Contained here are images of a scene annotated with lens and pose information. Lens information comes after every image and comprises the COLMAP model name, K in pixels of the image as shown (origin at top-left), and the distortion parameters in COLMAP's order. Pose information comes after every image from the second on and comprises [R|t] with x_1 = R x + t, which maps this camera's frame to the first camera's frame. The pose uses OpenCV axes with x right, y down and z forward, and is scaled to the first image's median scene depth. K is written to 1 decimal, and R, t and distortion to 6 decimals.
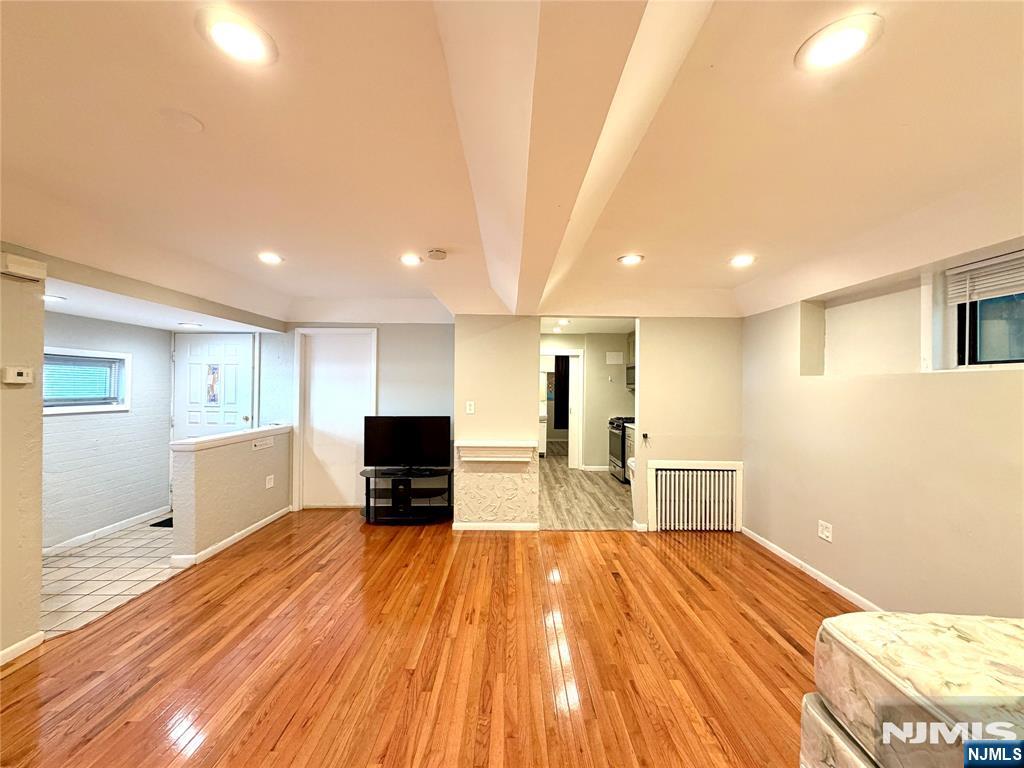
lens RADIAL K [[419.7, 0, 512.0], [0, 419.7, 384.0], [0, 0, 1]] dist [-0.000401, 0.000148]
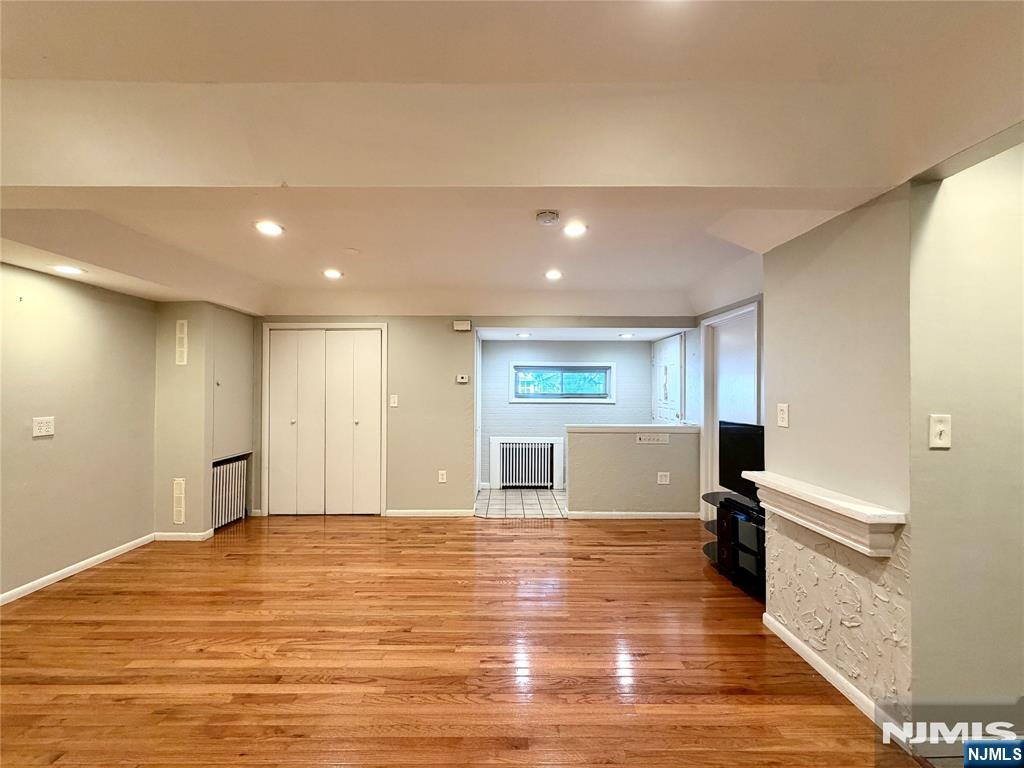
lens RADIAL K [[419.7, 0, 512.0], [0, 419.7, 384.0], [0, 0, 1]] dist [-0.000401, 0.000148]
pose [[-0.013349, -0.019957, -0.999712, 0.503650], [0.002794, 0.999796, -0.019996, 0.028246], [0.999907, -0.003060, -0.013291, 0.731941]]
